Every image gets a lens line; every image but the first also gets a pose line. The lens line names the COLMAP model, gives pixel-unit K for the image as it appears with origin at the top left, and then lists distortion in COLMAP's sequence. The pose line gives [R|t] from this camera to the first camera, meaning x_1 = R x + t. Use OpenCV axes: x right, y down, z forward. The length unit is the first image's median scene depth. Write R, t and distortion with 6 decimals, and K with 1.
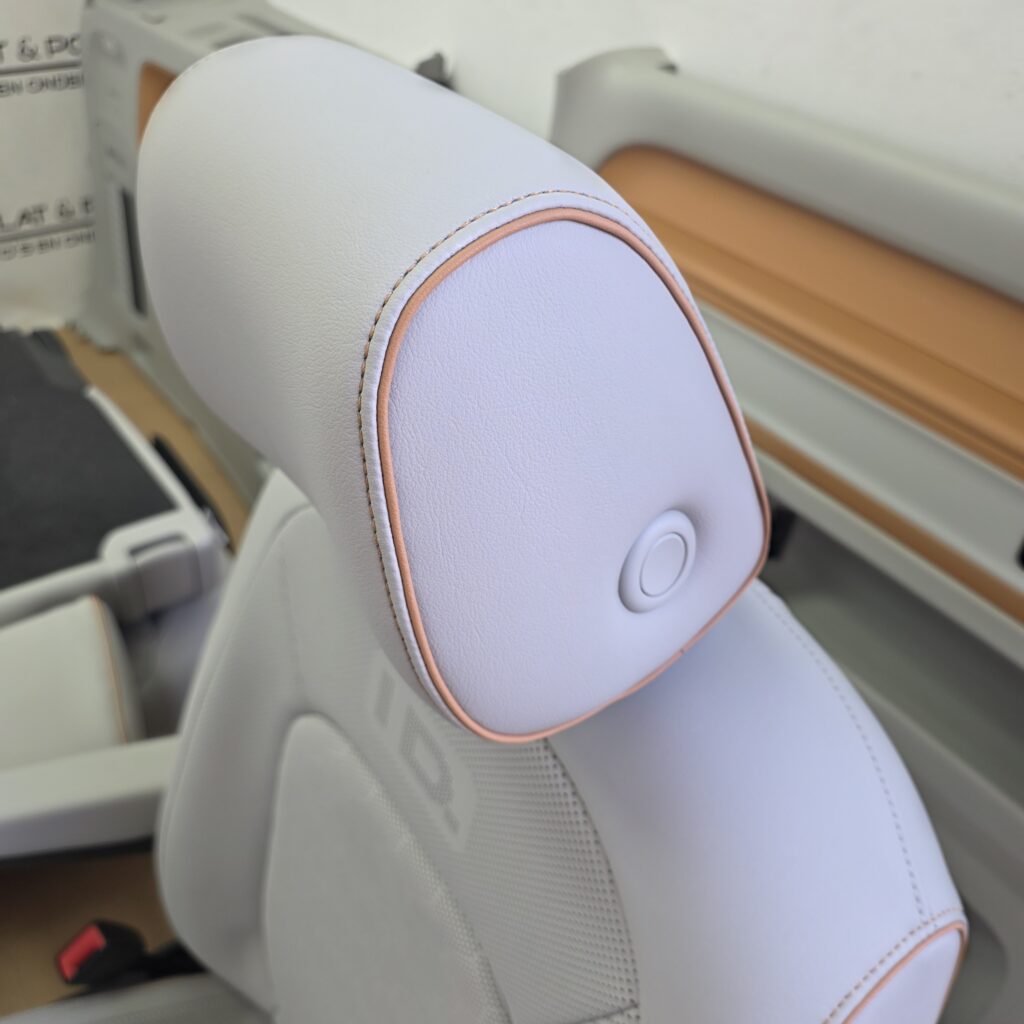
lens RADIAL K [[899.9, 0, 512.0], [0, 899.9, 512.0], [0, 0, 1]] dist [0.043149, -0.027023]
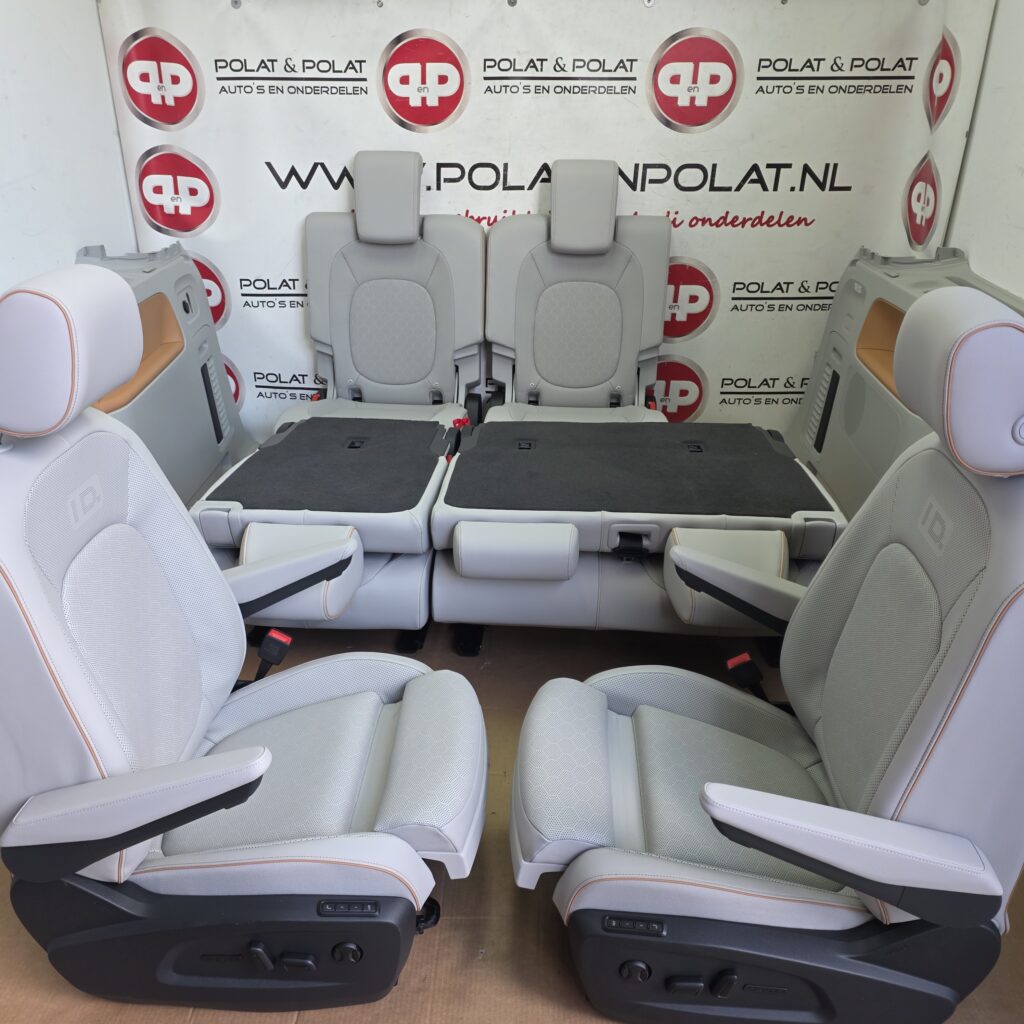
lens RADIAL K [[899.9, 0, 512.0], [0, 899.9, 512.0], [0, 0, 1]] dist [0.043149, -0.027023]
pose [[0.766920, 0.227142, -0.600200, 0.175919], [-0.359198, 0.926972, -0.108166, 0.312173], [0.531800, 0.298546, 0.792502, -0.599404]]
